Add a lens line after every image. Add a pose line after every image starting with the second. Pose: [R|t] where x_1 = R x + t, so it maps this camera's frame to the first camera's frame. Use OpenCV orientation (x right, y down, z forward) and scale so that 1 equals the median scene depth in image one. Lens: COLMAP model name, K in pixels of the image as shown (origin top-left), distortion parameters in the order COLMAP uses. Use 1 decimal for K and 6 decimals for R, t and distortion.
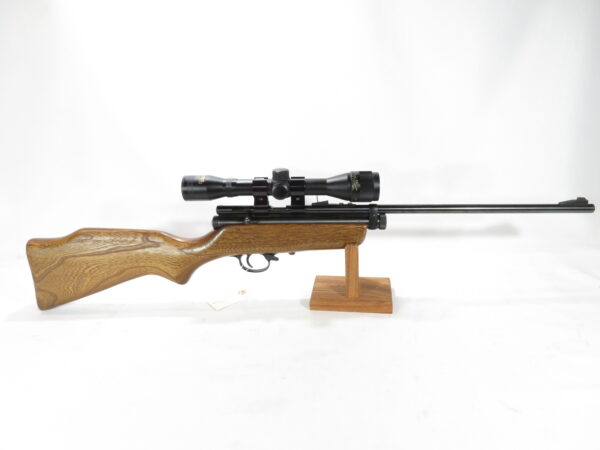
lens RADIAL K [[441.9, 0, 300.0], [0, 441.9, 225.0], [0, 0, 1]] dist [0.000787, -0.003050]
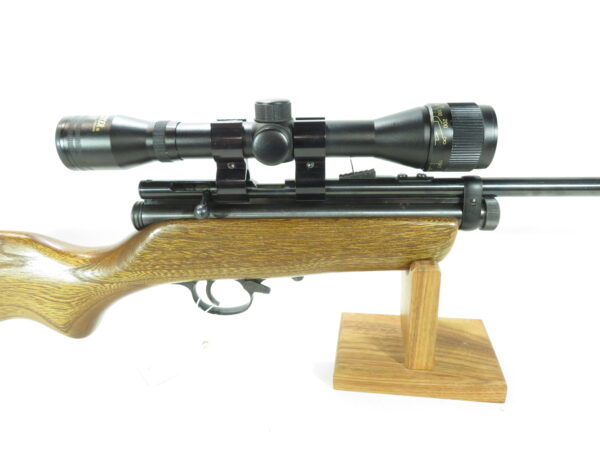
lens RADIAL K [[609.0, 0, 300.0], [0, 609.0, 225.0], [0, 0, 1]] dist [-0.011059, -0.011431]
pose [[0.999939, -0.001268, -0.010930, -0.008559], [0.001473, 0.999823, 0.018741, -0.007961], [0.010905, -0.018756, 0.999765, 0.349517]]
